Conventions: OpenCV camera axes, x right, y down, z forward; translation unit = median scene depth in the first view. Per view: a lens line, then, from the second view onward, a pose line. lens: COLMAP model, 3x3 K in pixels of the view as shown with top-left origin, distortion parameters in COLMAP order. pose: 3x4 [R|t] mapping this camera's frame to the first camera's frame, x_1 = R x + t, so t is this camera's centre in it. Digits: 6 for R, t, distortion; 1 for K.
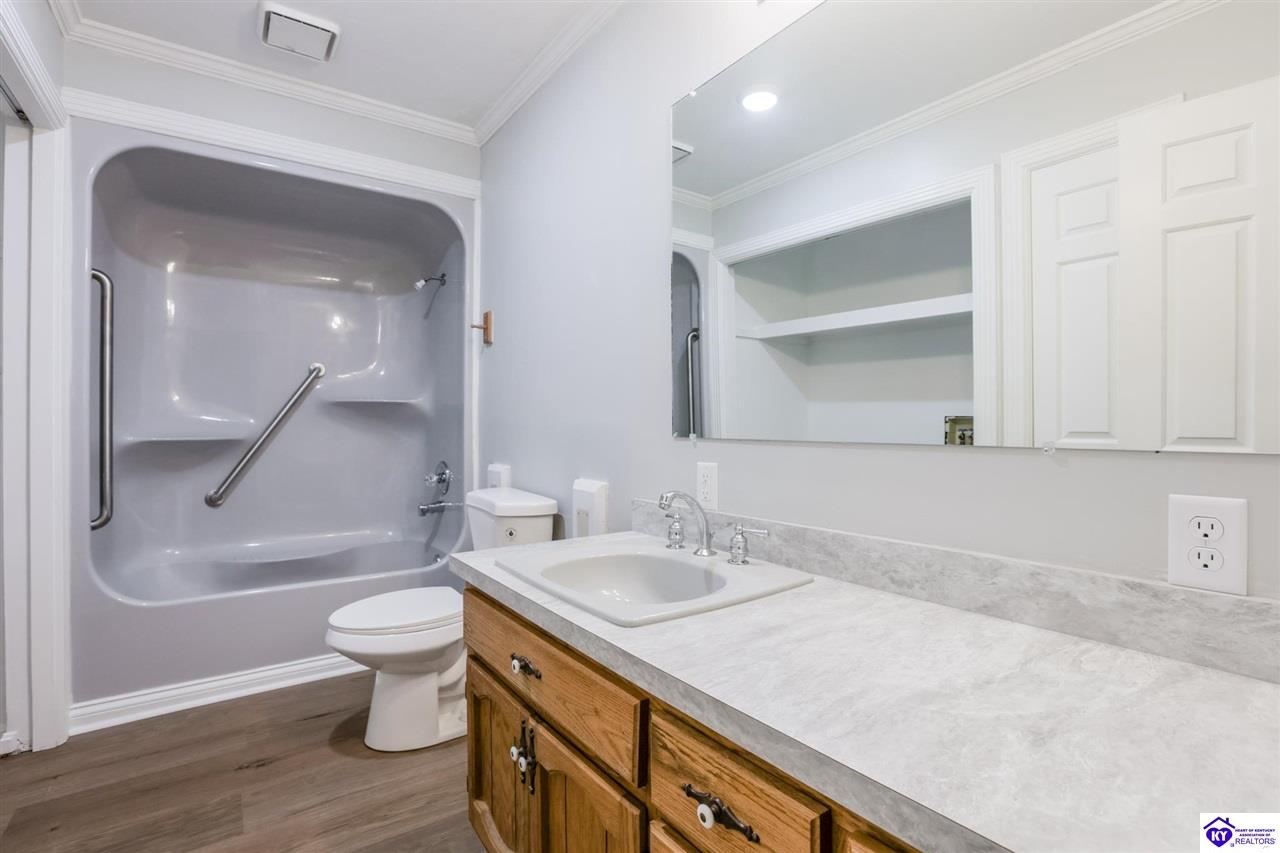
lens RADIAL K [[589.1, 0, 640.8], [0, 589.1, 425.7], [0, 0, 1]] dist [-0.037636, 0.005523]
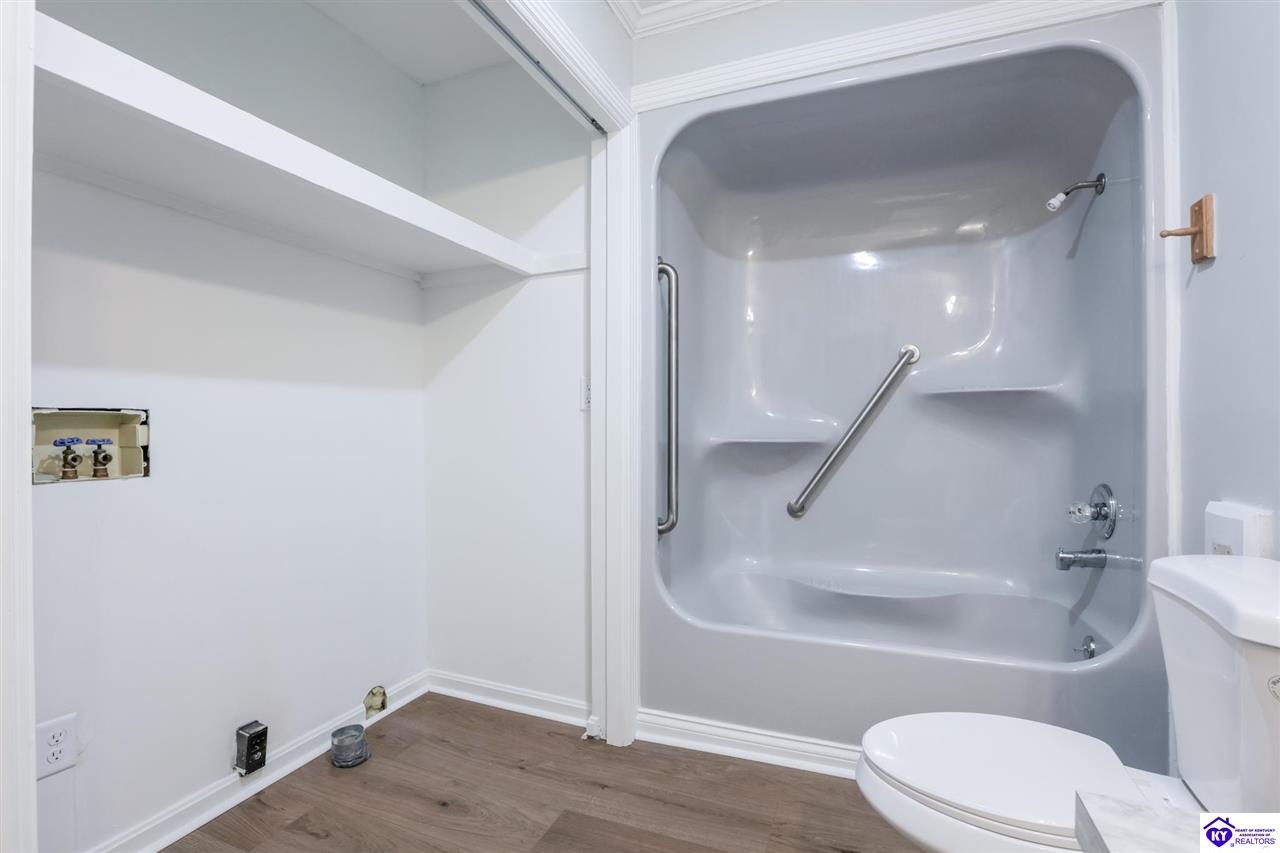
lens RADIAL K [[589.1, 0, 635.9], [0, 589.1, 429.1], [0, 0, 1]] dist [-0.037636, 0.005523]
pose [[0.521896, -0.000726, -0.853009, -0.094528], [-0.000463, 0.999999, -0.001135, 0.005387], [0.853009, 0.000987, 0.521896, 0.318450]]
